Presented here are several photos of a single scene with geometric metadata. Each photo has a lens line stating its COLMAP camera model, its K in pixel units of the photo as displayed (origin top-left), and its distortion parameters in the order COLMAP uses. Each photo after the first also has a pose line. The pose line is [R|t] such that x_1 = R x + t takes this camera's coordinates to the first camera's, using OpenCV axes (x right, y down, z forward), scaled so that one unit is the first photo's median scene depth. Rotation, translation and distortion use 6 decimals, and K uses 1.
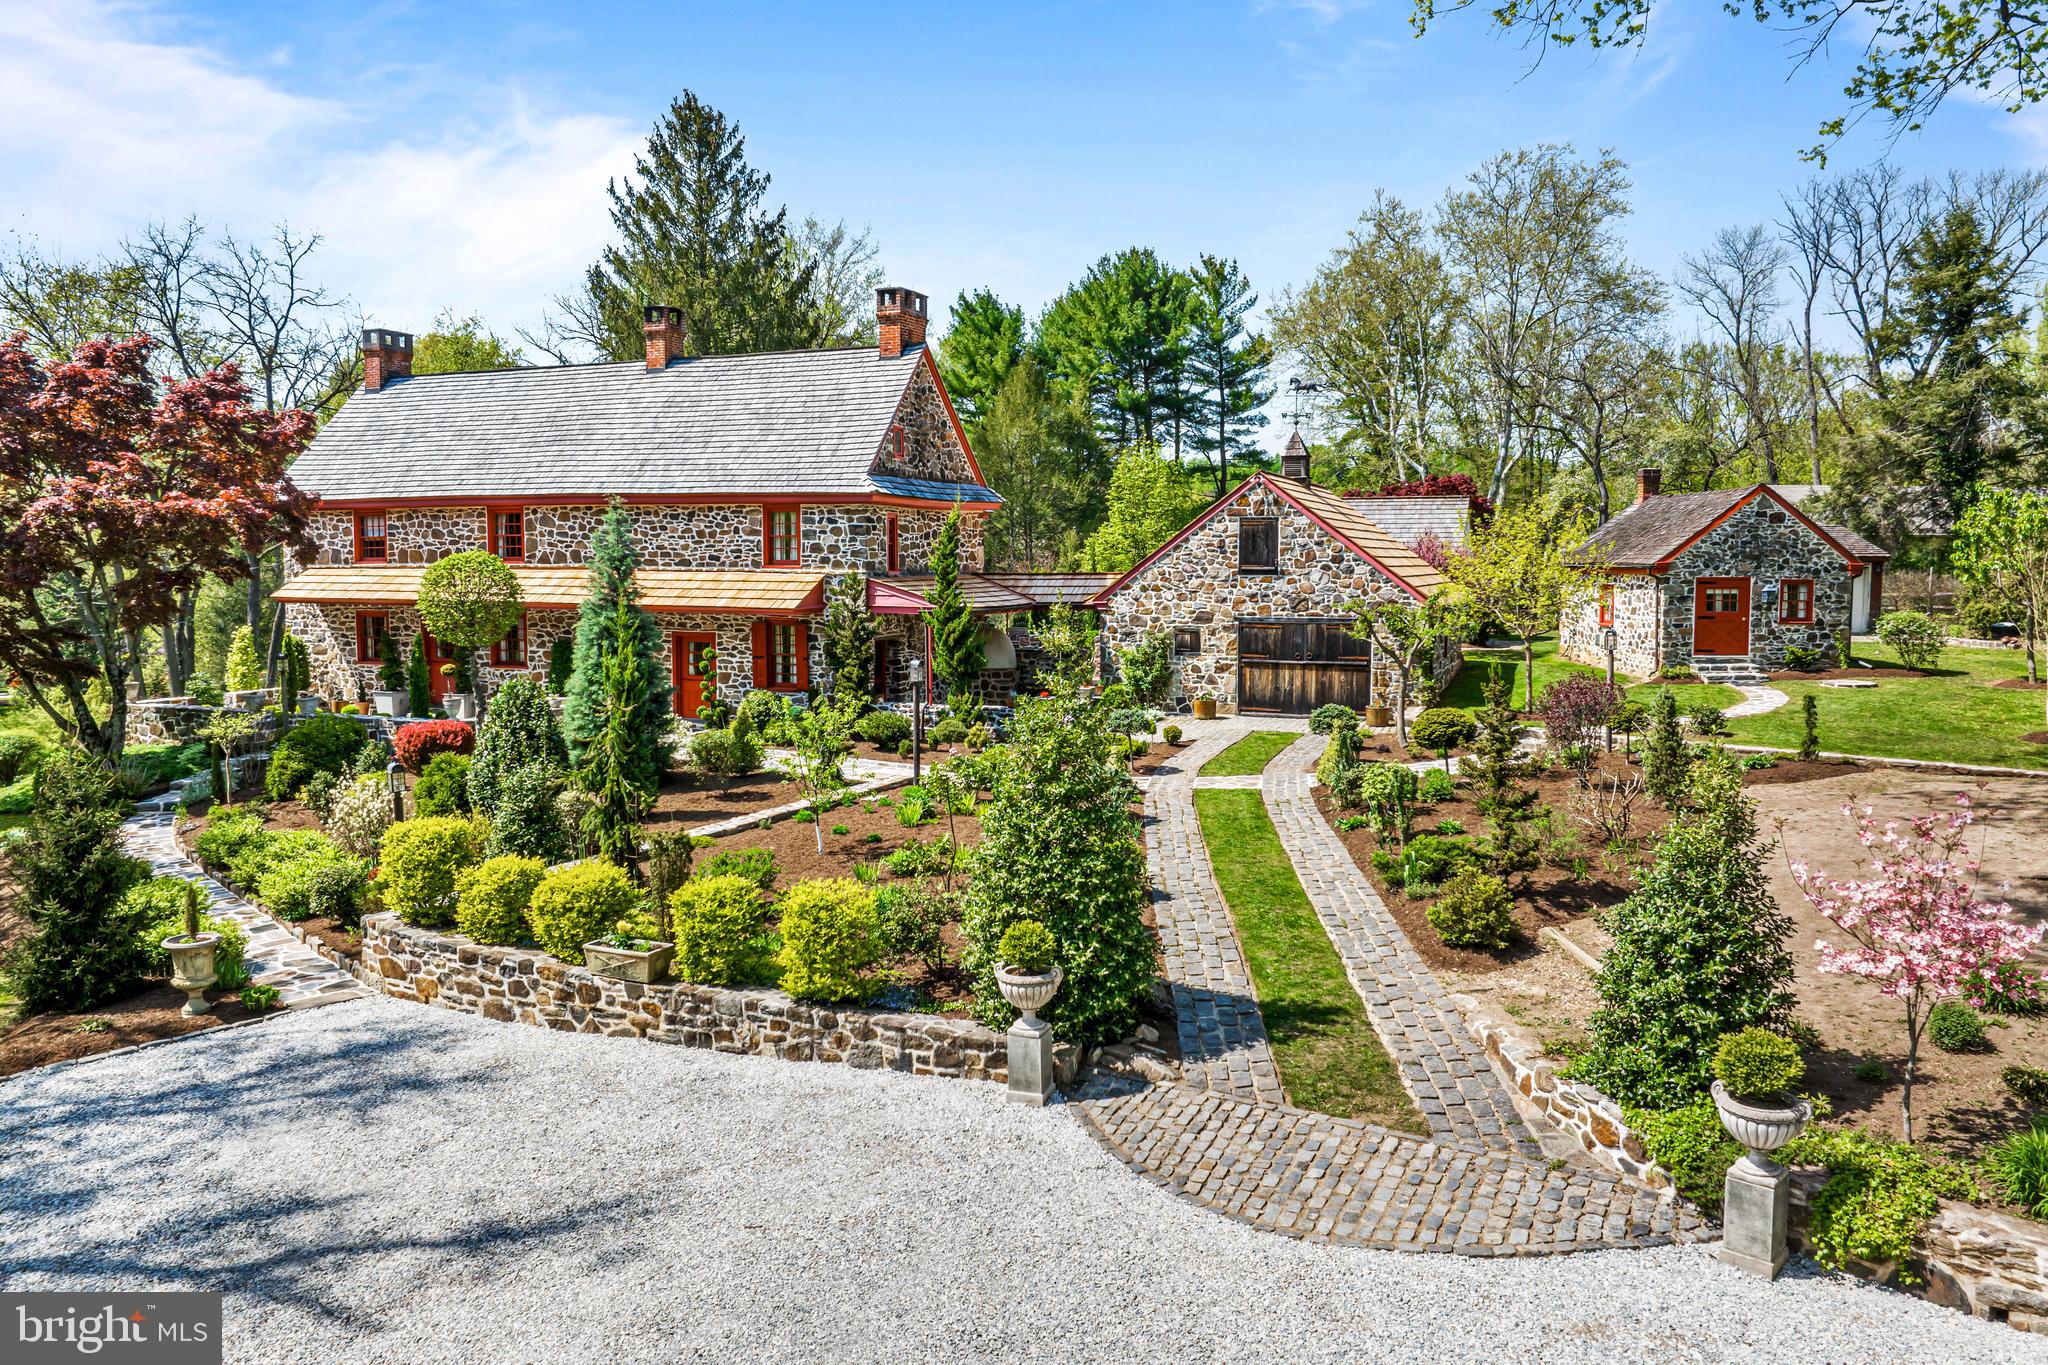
lens RADIAL K [[1438.1, 0, 1034.9], [0, 1438.1, 683.3], [0, 0, 1]] dist [-0.015035, -0.052158]
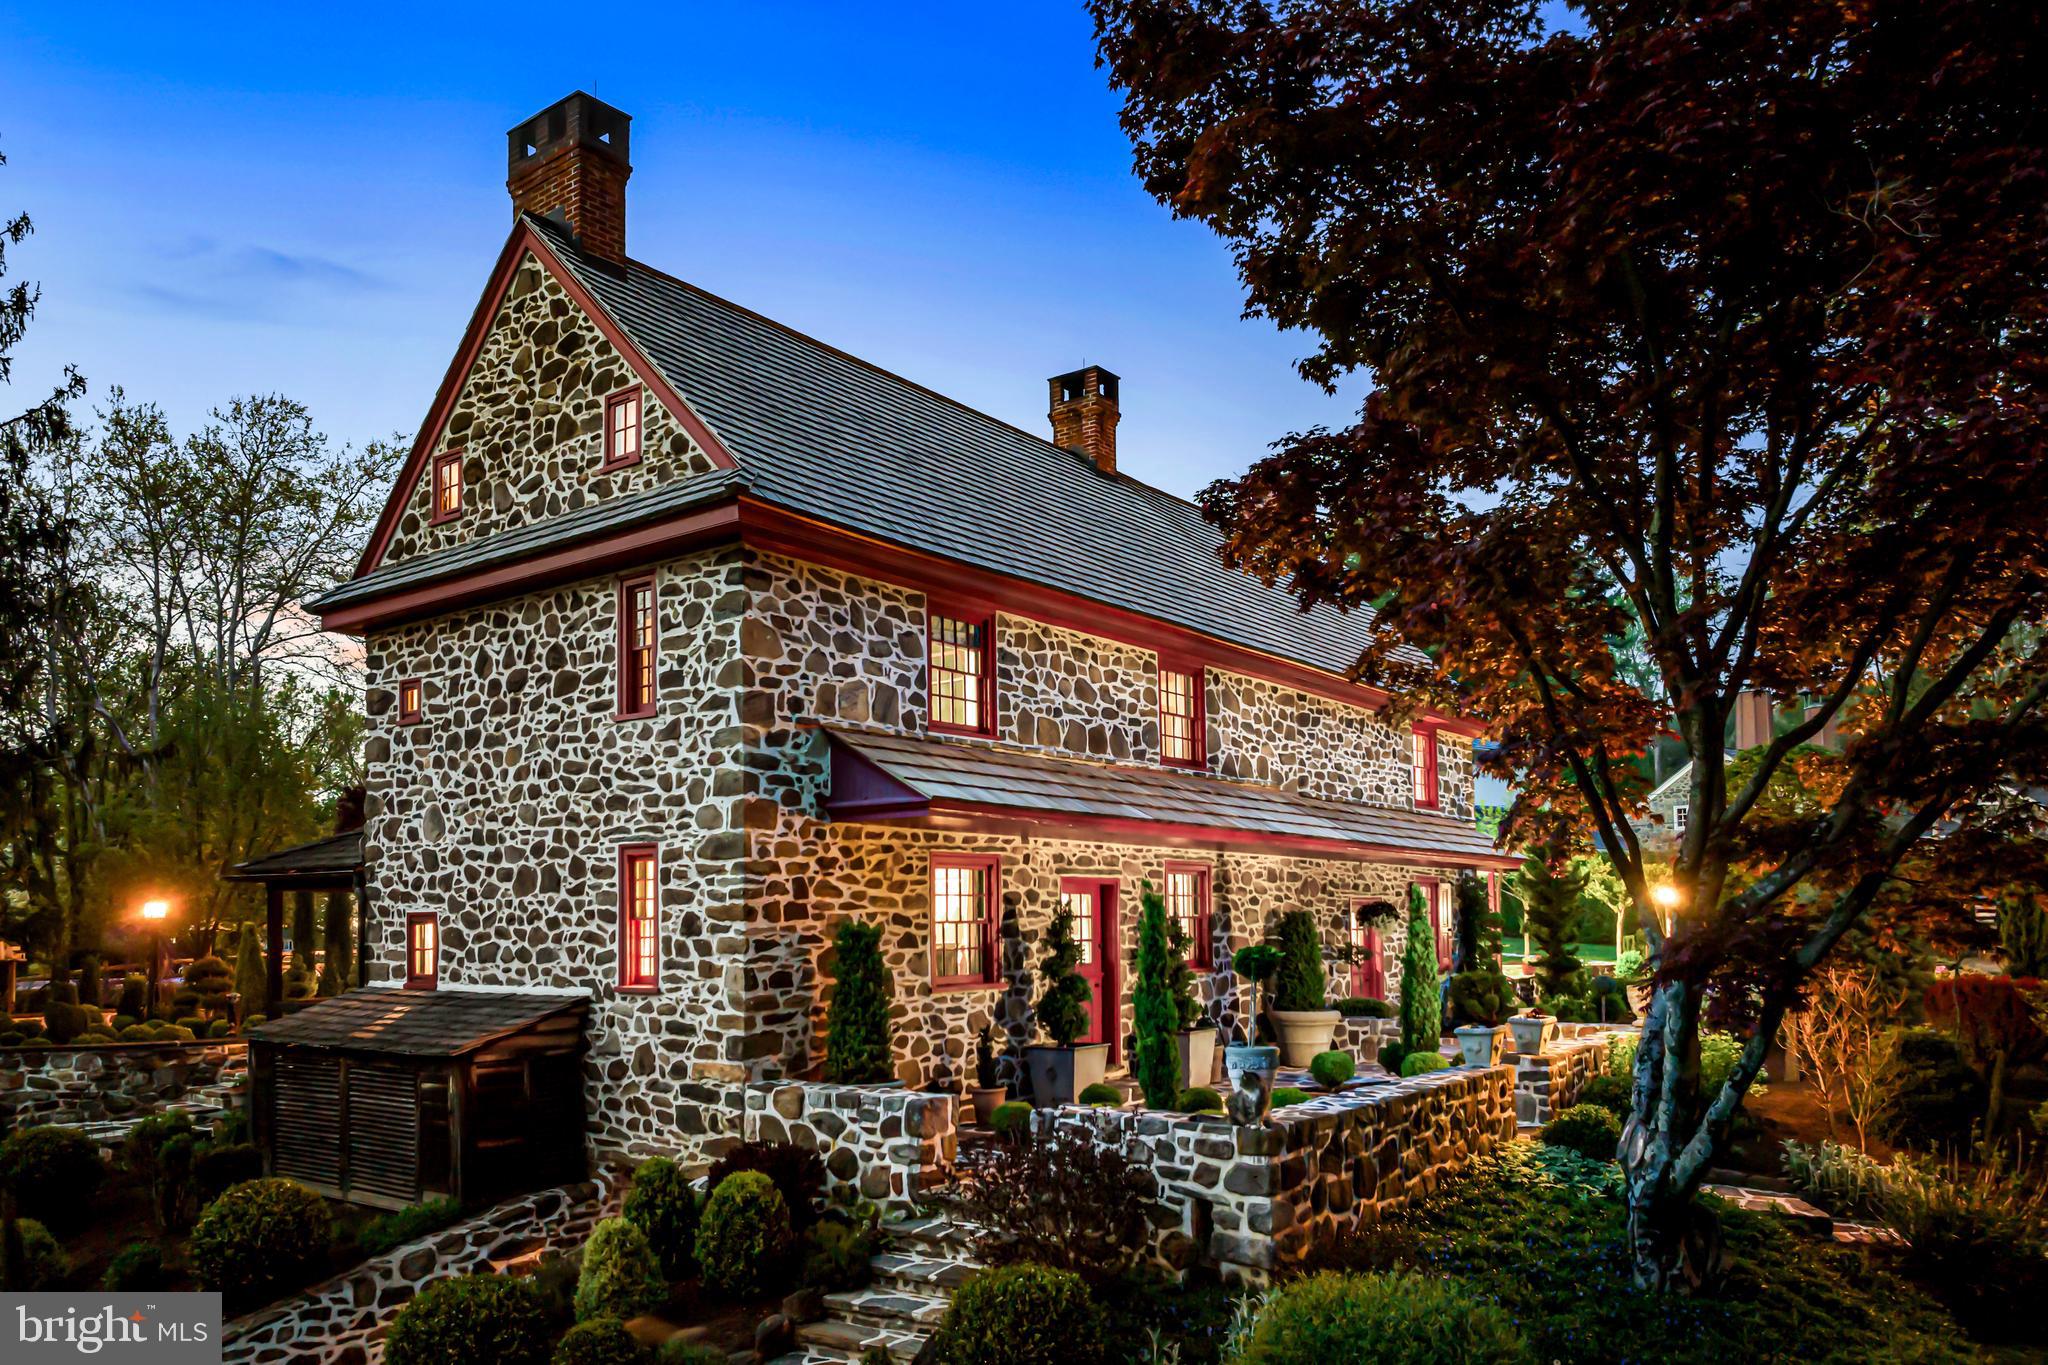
lens RADIAL K [[1561.3, 0, 1074.9], [0, 1561.3, 809.1], [0, 0, 1]] dist [-0.000055, -0.000217]
pose [[0.218558, 0.067424, 0.973492, -0.984352], [0.091946, 0.991749, -0.089331, -0.024449], [-0.971483, 0.109033, 0.210555, 0.985060]]
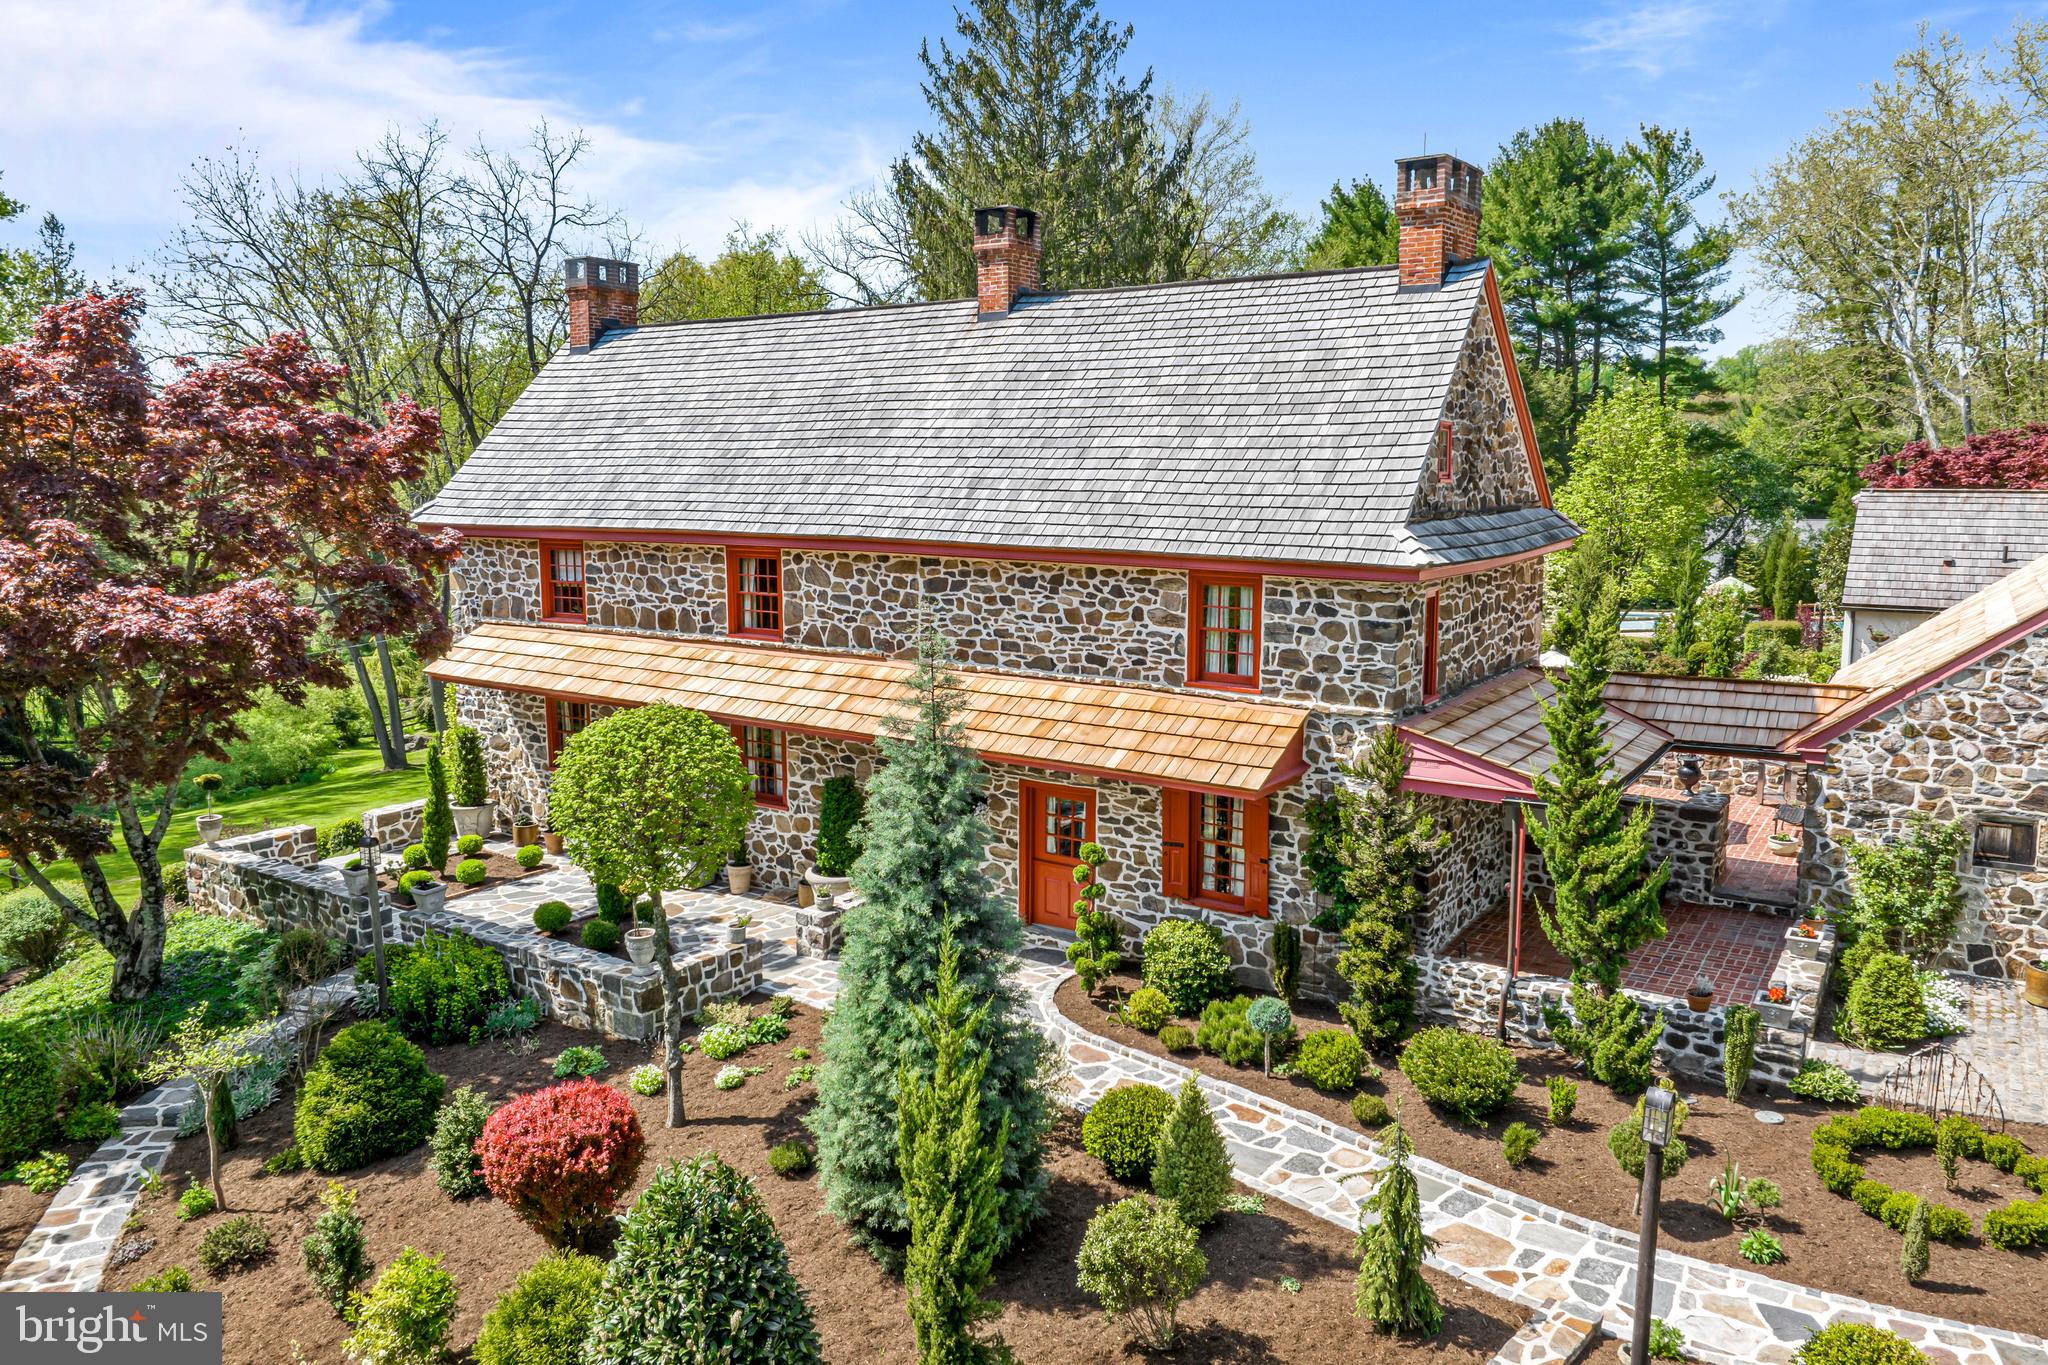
lens RADIAL K [[1442.0, 0, 1036.8], [0, 1442.0, 680.5], [0, 0, 1]] dist [-0.028918, -0.005245]
pose [[0.978823, 0.027964, -0.202791, -0.131743], [-0.015572, 0.997927, 0.062448, -0.113972], [0.204117, -0.057968, 0.977229, 0.445308]]
